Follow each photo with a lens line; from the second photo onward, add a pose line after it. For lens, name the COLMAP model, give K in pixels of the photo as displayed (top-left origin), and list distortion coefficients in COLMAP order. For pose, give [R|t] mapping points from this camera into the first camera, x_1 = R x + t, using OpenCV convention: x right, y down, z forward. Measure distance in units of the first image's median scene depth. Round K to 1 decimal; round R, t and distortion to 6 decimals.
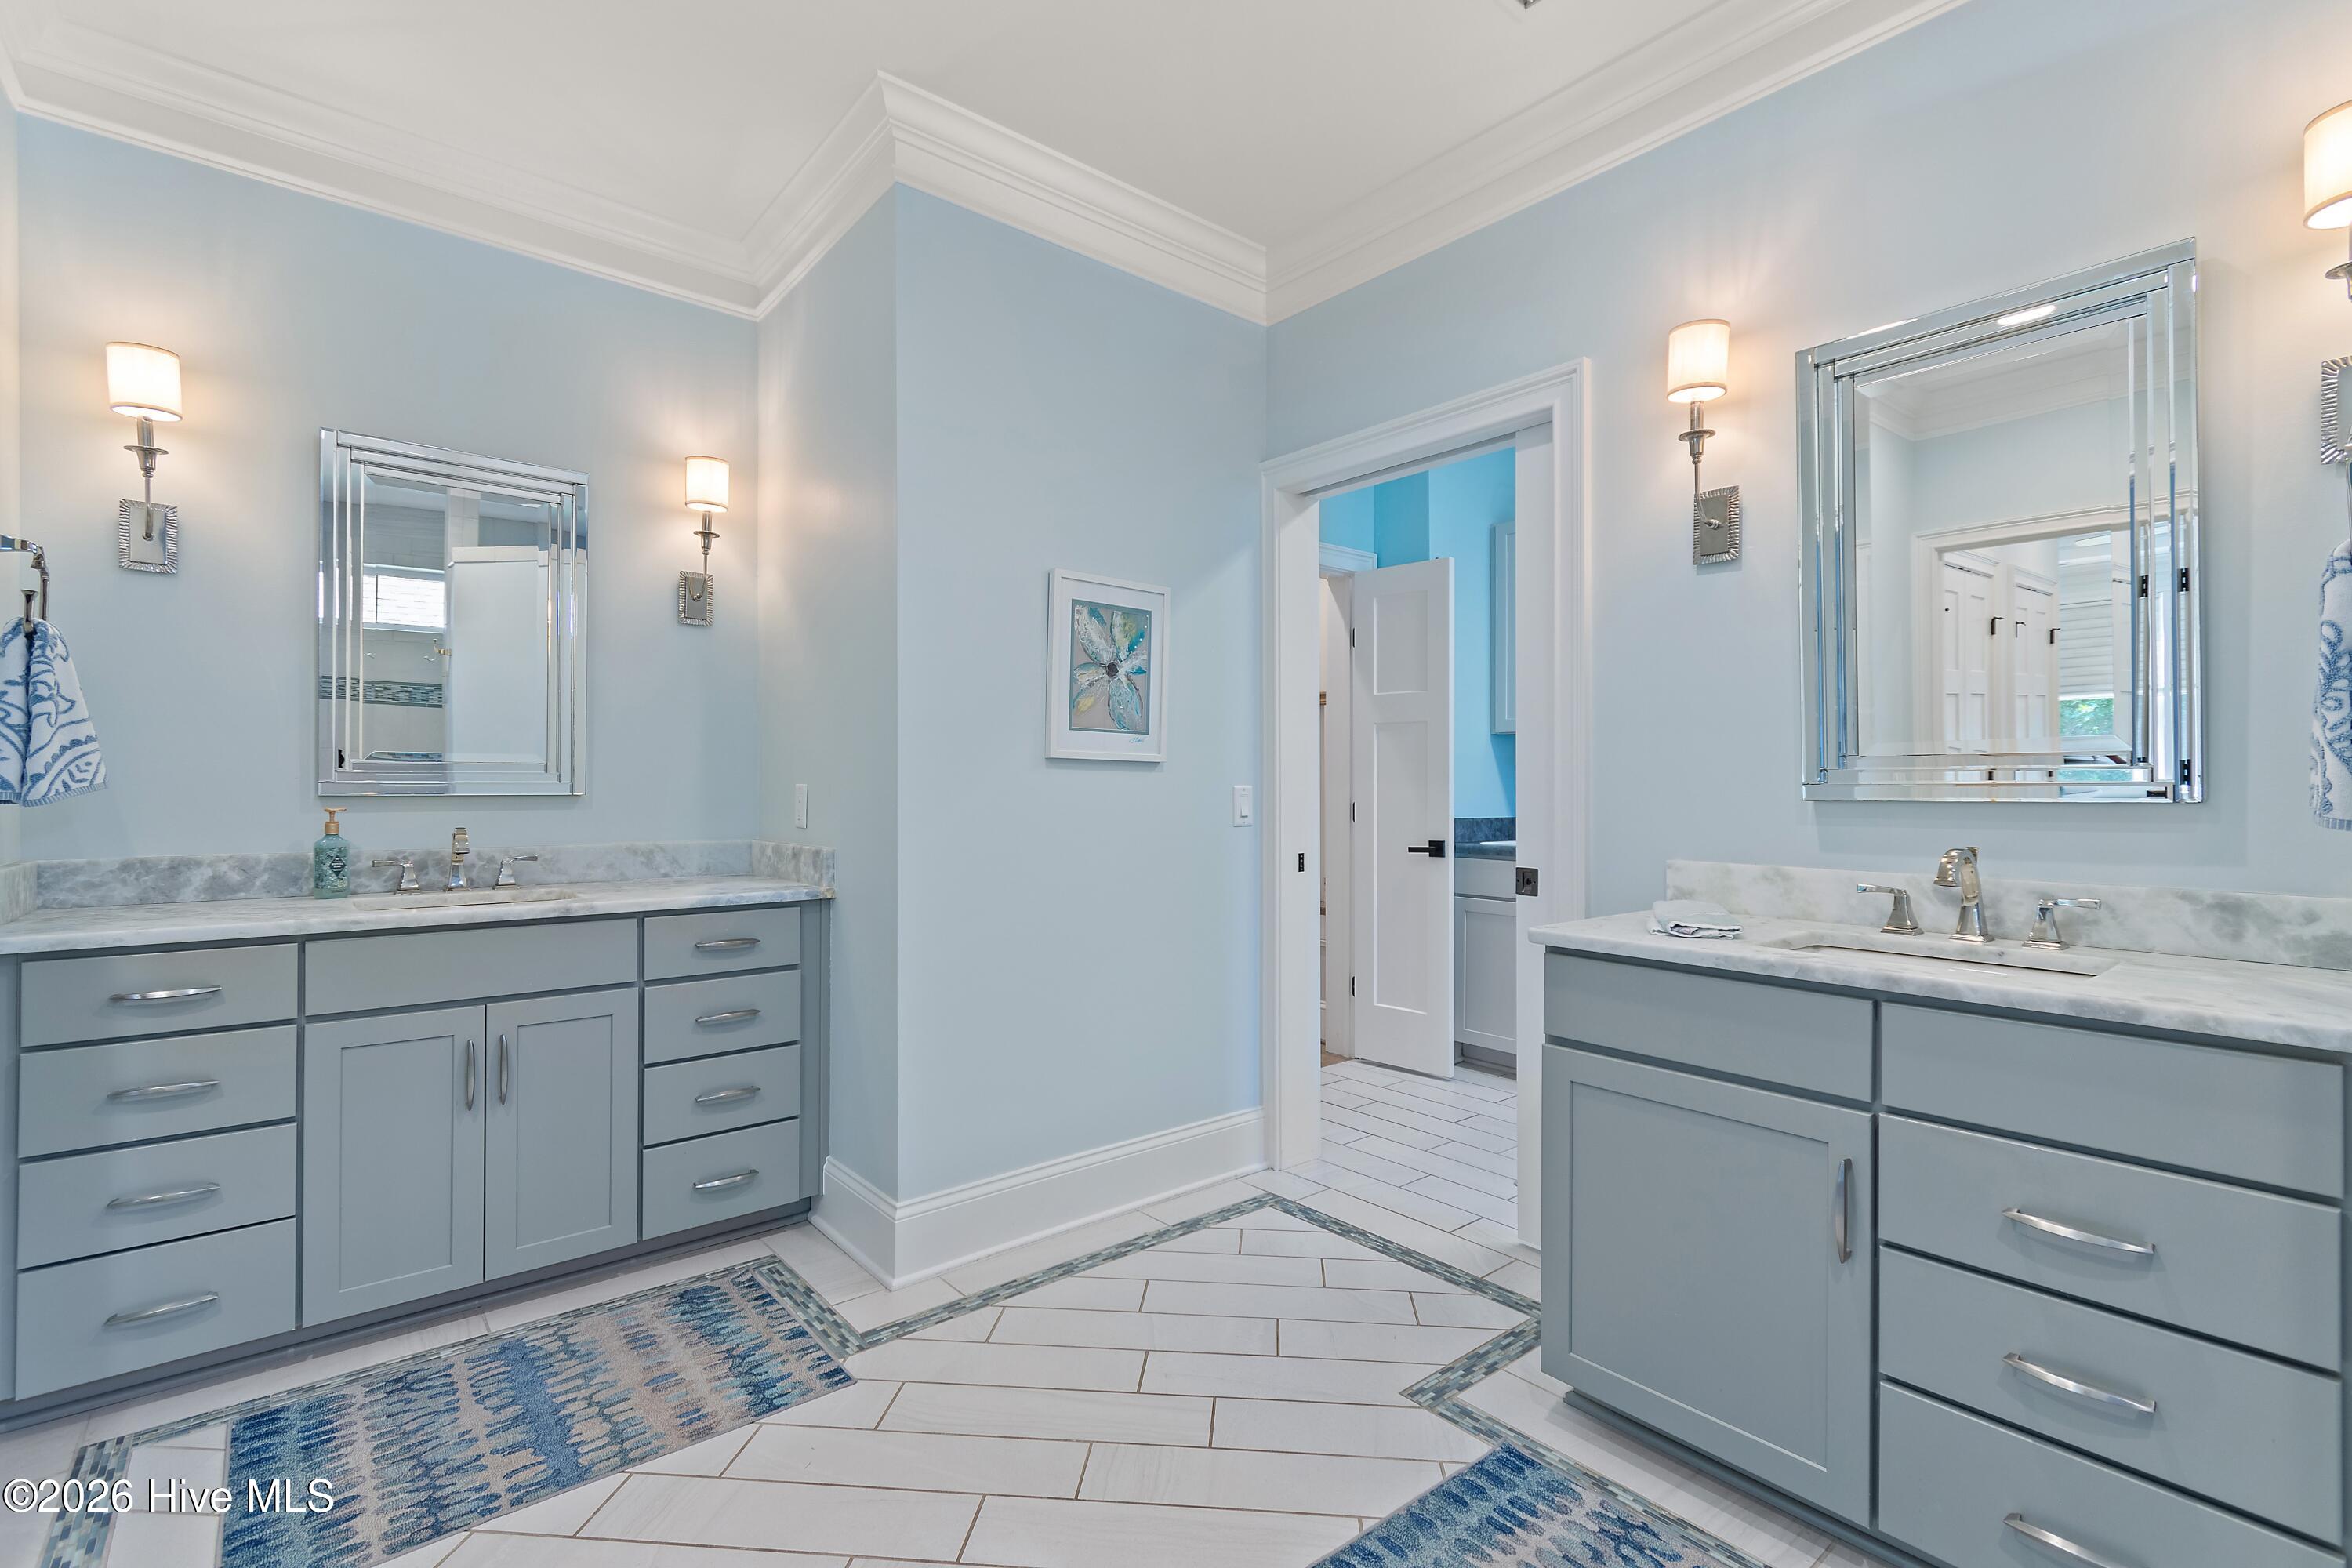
lens RADIAL K [[1039.8, 0, 1185.9], [0, 1039.8, 783.9], [0, 0, 1]] dist [0.001293, 0.000256]
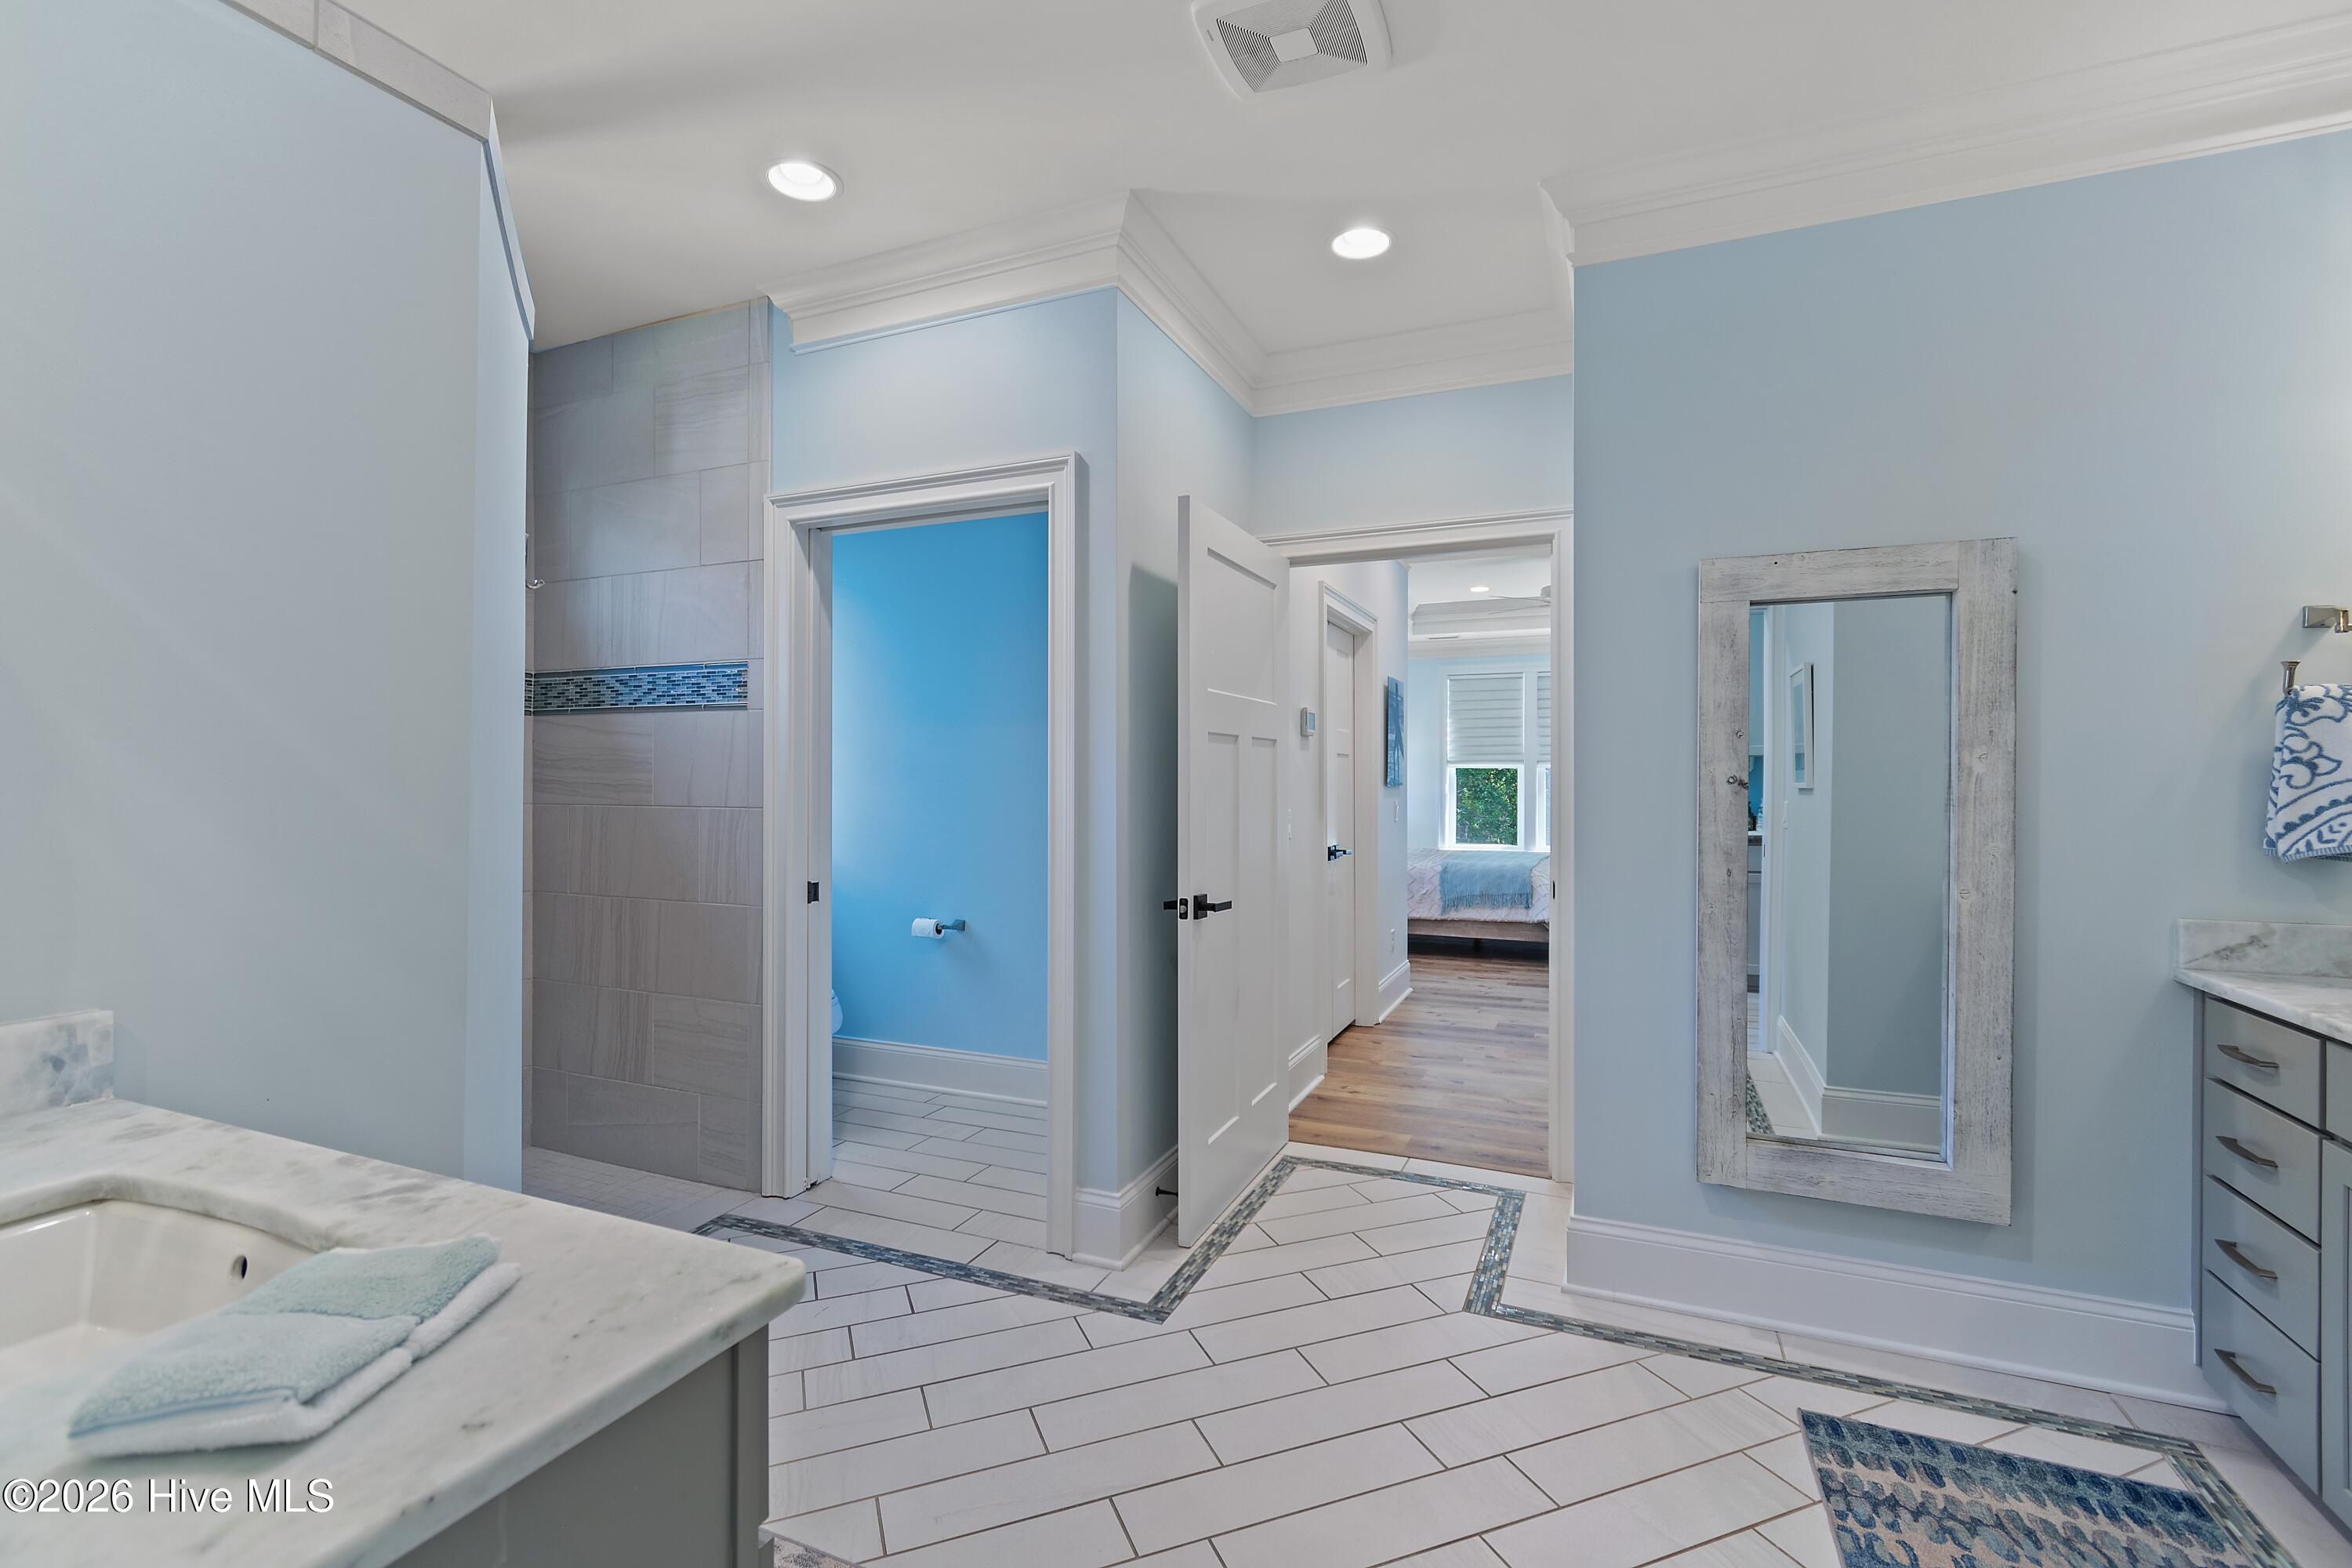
lens RADIAL K [[1039.8, 0, 1185.9], [0, 1039.8, 783.9], [0, 0, 1]] dist [0.001293, 0.000256]
pose [[-0.892463, -0.003512, -0.451107, 0.379221], [-0.000627, 0.999978, -0.006545, -0.052808], [0.451120, -0.005559, -0.892446, 1.441389]]
